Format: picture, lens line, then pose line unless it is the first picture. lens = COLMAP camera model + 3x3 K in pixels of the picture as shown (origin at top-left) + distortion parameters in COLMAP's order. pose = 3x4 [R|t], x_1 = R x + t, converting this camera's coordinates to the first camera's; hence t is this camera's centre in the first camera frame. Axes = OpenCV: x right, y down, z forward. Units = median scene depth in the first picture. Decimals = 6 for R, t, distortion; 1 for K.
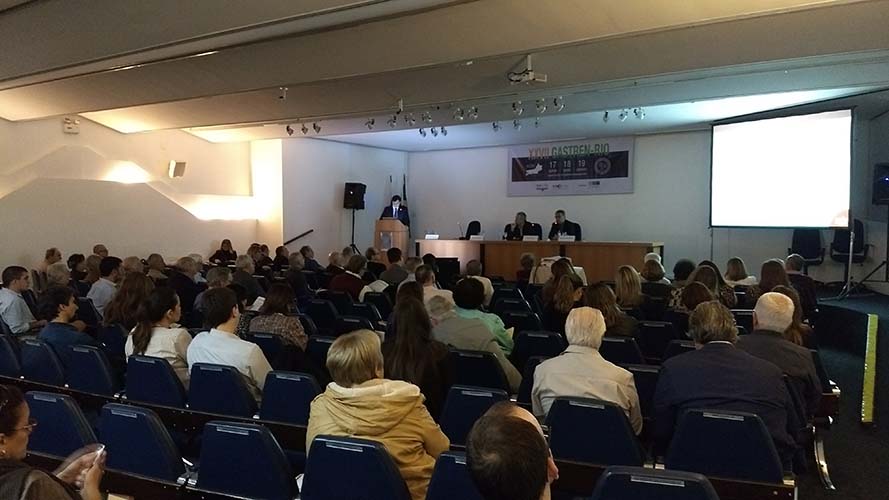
lens RADIAL K [[680.5, 0, 444.5], [0, 680.5, 250.0], [0, 0, 1]] dist [0.291356, -0.608498]
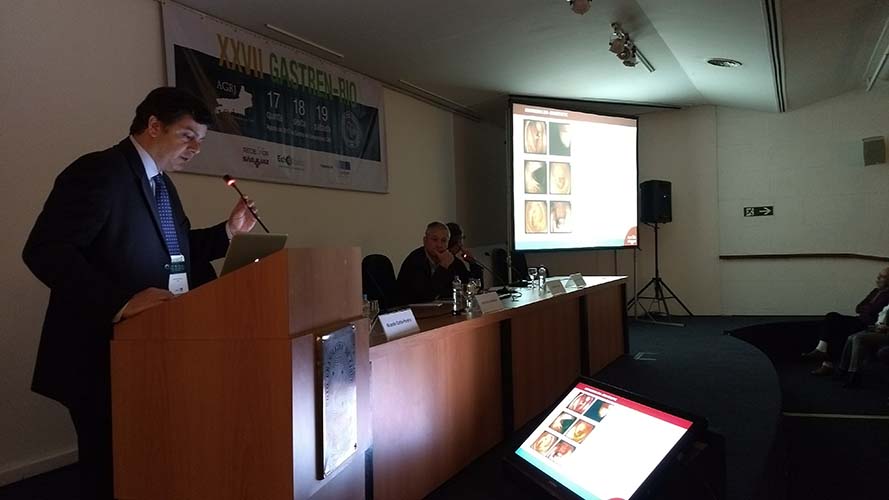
lens RADIAL K [[680.5, 0, 444.5], [0, 680.5, 250.0], [0, 0, 1]] dist [0.291356, -0.608498]
pose [[-0.086785, -0.009050, 0.996186, -0.231503], [0.071362, 0.997333, 0.015277, -0.043970], [-0.993668, 0.072416, -0.085908, 0.976704]]
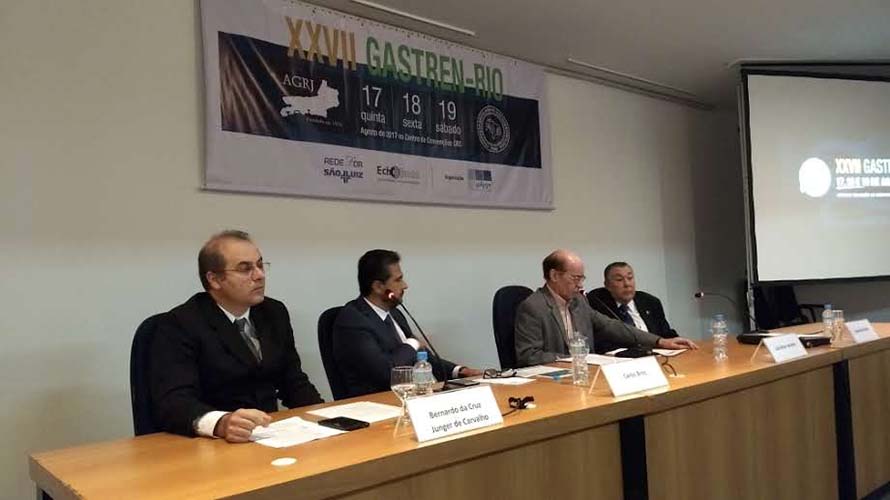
lens RADIAL K [[681.2, 0, 445.0], [0, 681.2, 250.0], [0, 0, 1]] dist [0.291356, -0.608498]
pose [[0.304543, 0.030964, 0.951995, -0.113485], [0.085791, 0.994517, -0.059792, -0.040287], [-0.948627, 0.099882, 0.300217, 0.917328]]
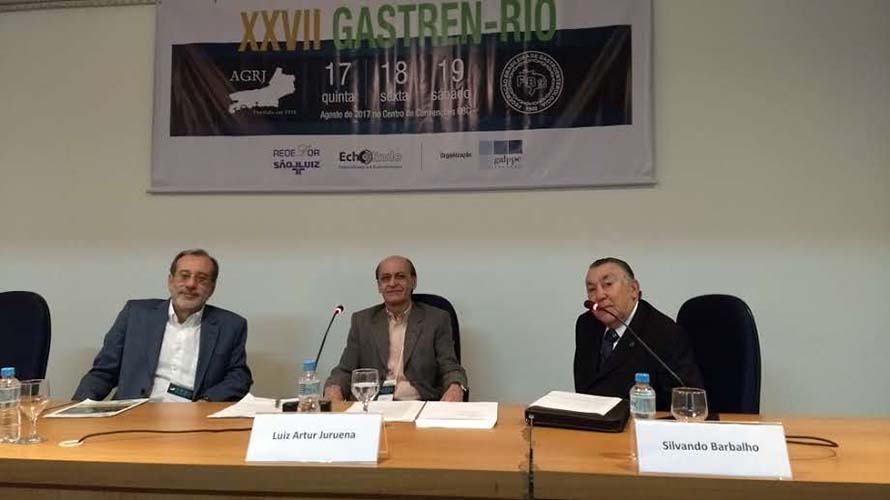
lens RADIAL K [[681.2, 0, 445.0], [0, 681.2, 250.0], [0, 0, 1]] dist [0.291356, -0.608498]
pose [[0.909404, 0.018143, 0.415519, 0.089218], [0.020684, 0.995839, -0.088751, -0.034868], [-0.415400, 0.089305, 0.905244, 0.775509]]
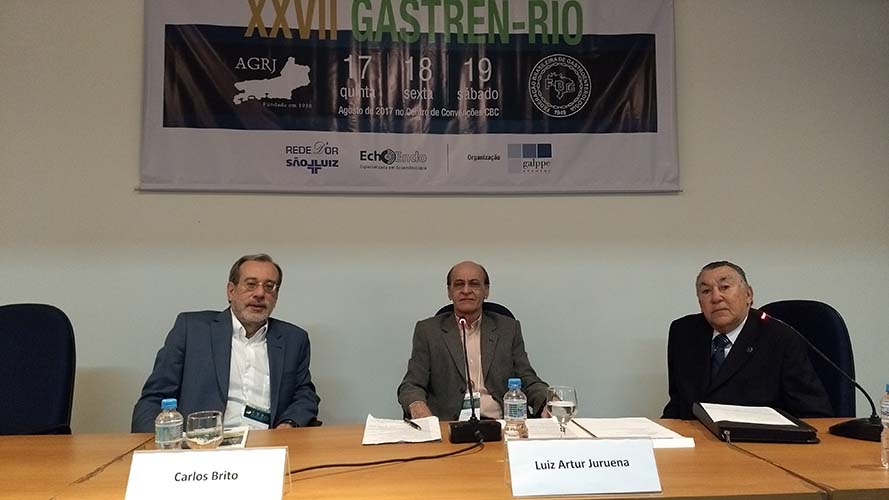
lens RADIAL K [[680.5, 0, 444.5], [0, 680.5, 250.0], [0, 0, 1]] dist [0.291356, -0.608498]
pose [[0.812322, 0.024629, 0.582689, 0.042571], [0.034763, 0.995287, -0.090532, -0.037722], [-0.582172, 0.093797, 0.807637, 0.815241]]
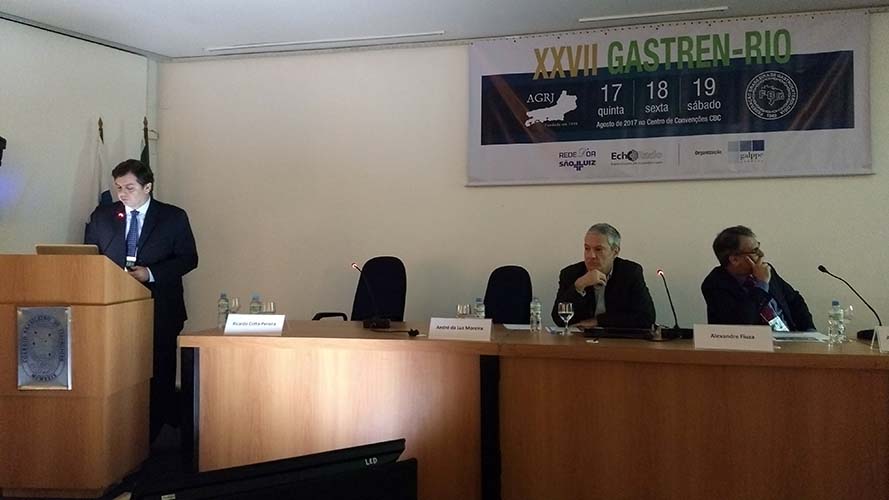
lens RADIAL K [[675.0, 0, 441.8], [0, 675.0, 257.8], [0, 0, 1]] dist [0.186456, -0.335692]
pose [[0.949448, -0.004058, 0.313897, -0.030738], [0.016632, 0.999162, -0.037390, -0.031840], [-0.313483, 0.040720, 0.948720, 0.728282]]
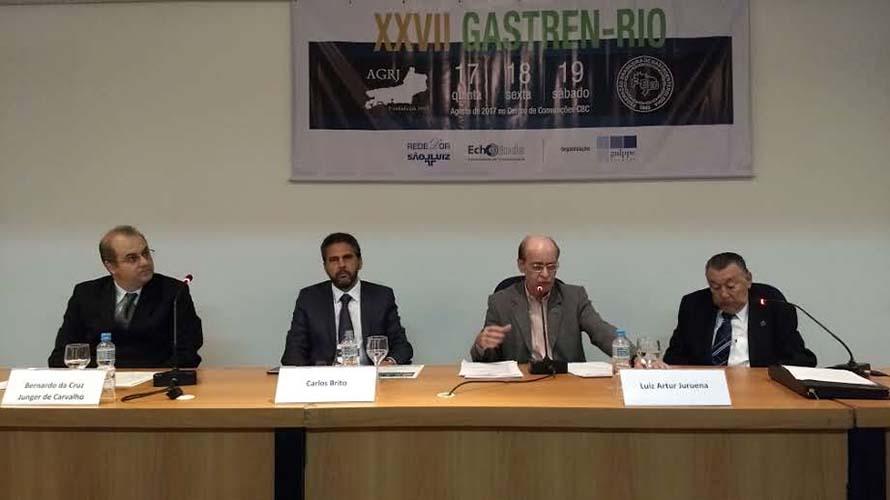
lens RADIAL K [[681.2, 0, 445.0], [0, 681.2, 250.0], [0, 0, 1]] dist [0.291356, -0.608498]
pose [[0.863295, 0.004345, 0.504681, 0.005390], [0.026966, 0.998138, -0.054720, -0.036826], [-0.503979, 0.060849, 0.861570, 0.785806]]
